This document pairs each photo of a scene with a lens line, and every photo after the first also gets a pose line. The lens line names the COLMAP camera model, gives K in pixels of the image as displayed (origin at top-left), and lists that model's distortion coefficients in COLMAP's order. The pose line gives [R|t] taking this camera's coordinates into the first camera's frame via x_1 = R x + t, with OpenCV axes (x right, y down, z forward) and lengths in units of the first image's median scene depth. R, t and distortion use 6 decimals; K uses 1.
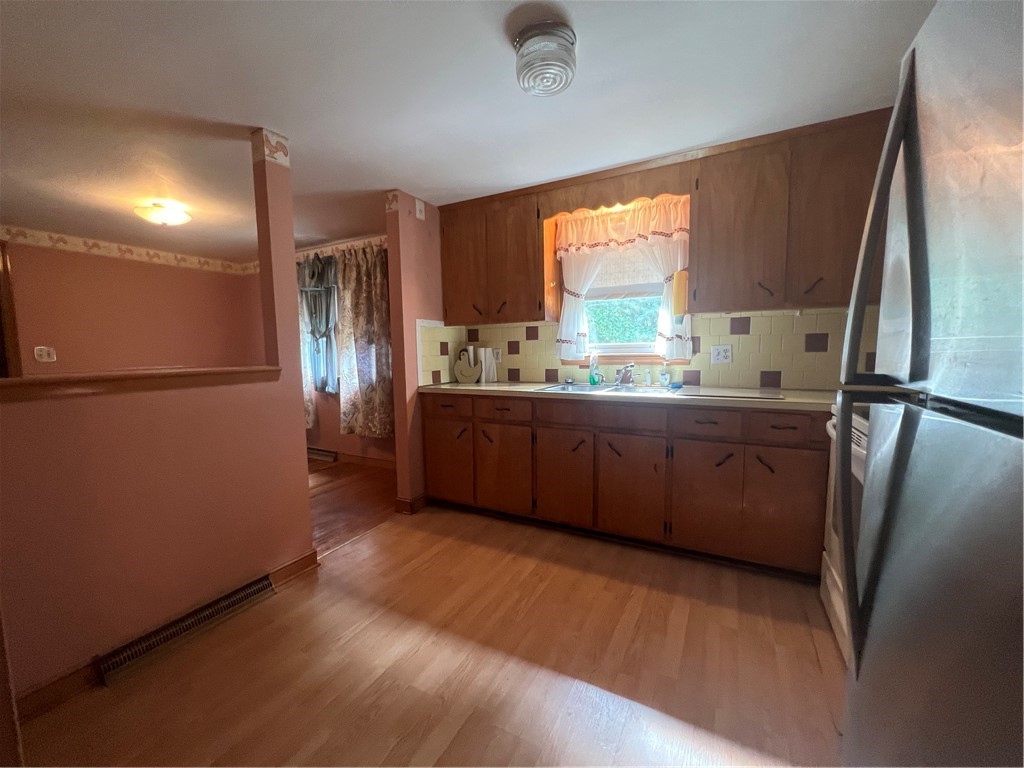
lens RADIAL K [[410.6, 0, 514.2], [0, 410.6, 386.1], [0, 0, 1]] dist [-0.001974, 0.000159]
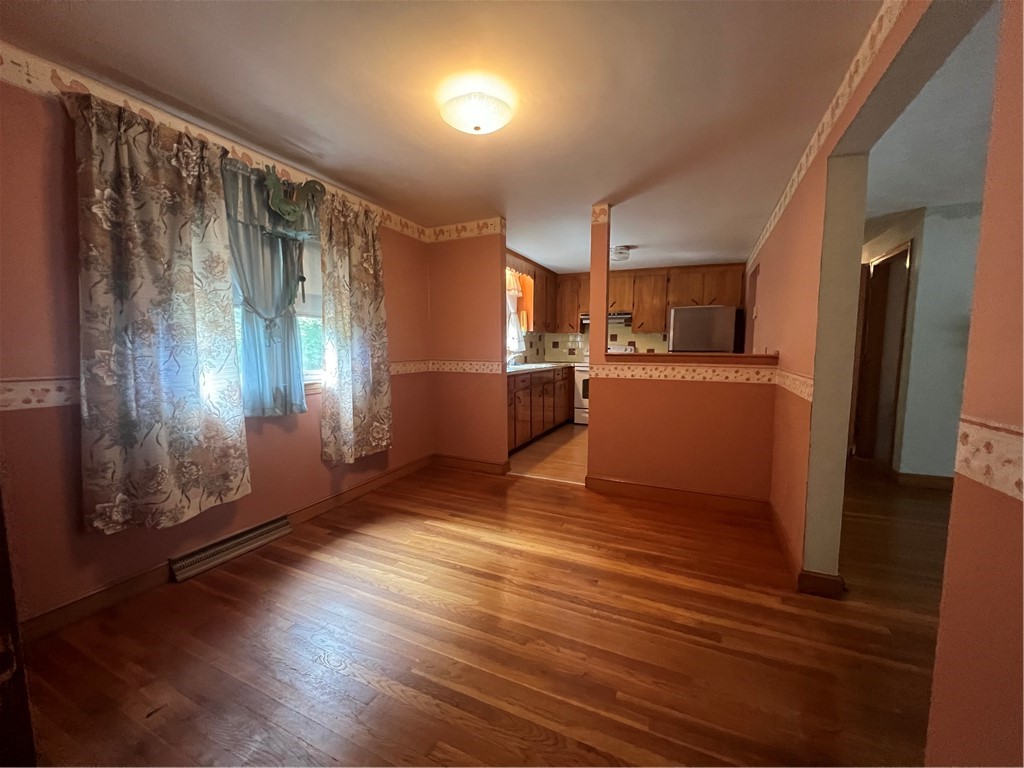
lens RADIAL K [[409.2, 0, 513.6], [0, 409.2, 387.2], [0, 0, 1]] dist [-0.001737, -0.000017]
pose [[-0.064478, -0.080515, 0.994666, -1.630019], [0.093144, 0.991903, 0.086329, -0.063551], [-0.993563, 0.098214, -0.056456, 1.107184]]
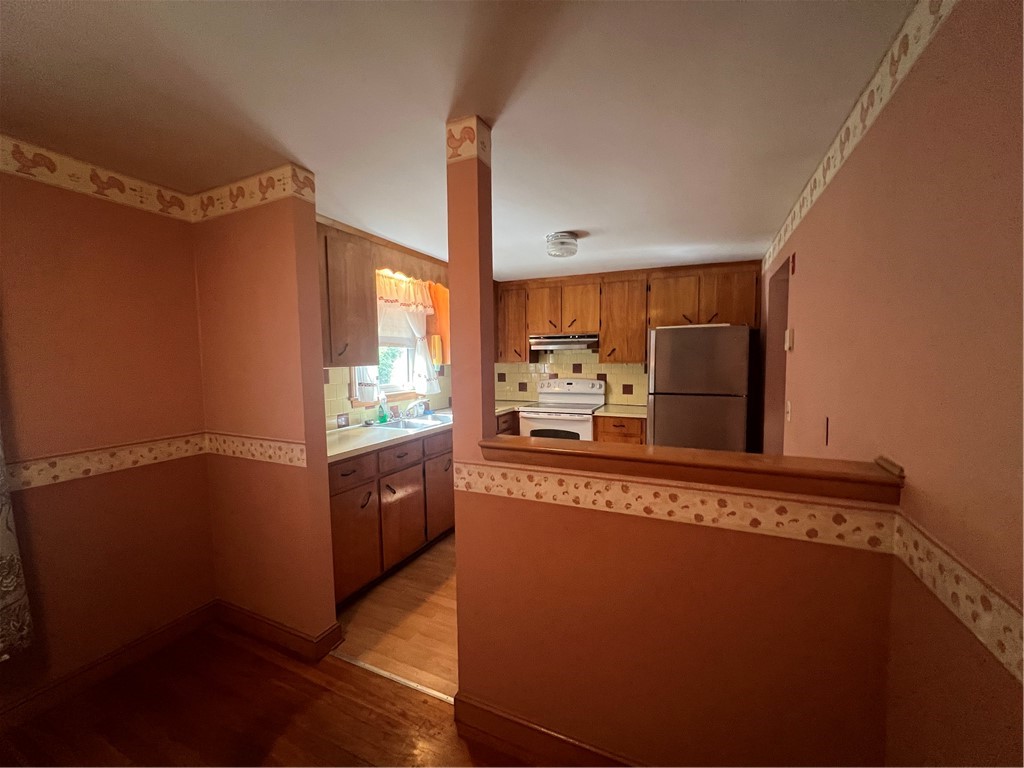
lens RADIAL K [[410.6, 0, 513.9], [0, 410.6, 386.7], [0, 0, 1]] dist [-0.001974, 0.000159]
pose [[-0.062801, -0.047084, 0.996915, -1.007888], [0.104516, 0.993084, 0.053487, -0.130511], [-0.992538, 0.107552, -0.057446, 0.751465]]
